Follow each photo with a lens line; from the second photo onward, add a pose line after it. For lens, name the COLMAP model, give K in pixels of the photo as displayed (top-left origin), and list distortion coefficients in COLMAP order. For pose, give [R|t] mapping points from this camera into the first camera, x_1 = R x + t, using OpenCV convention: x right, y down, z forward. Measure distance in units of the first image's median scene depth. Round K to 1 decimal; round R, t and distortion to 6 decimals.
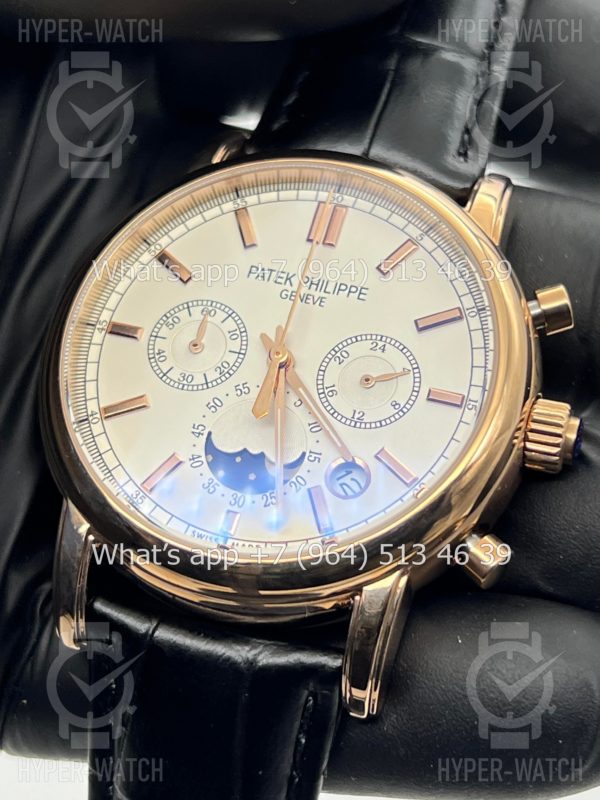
lens RADIAL K [[1830.6, 0, 277.7], [0, 1830.6, 382.5], [0, 0, 1]] dist [0.218697, -0.147489]
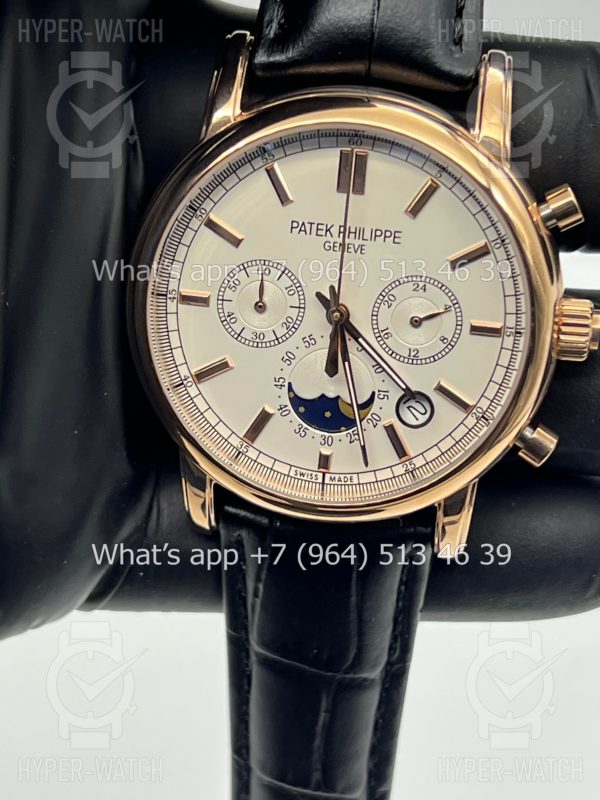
lens RADIAL K [[1830.6, 0, 277.7], [0, 1830.6, 382.5], [0, 0, 1]] dist [0.218697, -0.147489]
pose [[0.979404, -0.200853, -0.020640, -0.020134], [0.179618, 0.820012, 0.543431, -0.605438], [-0.092224, -0.535946, 0.839200, 0.015535]]
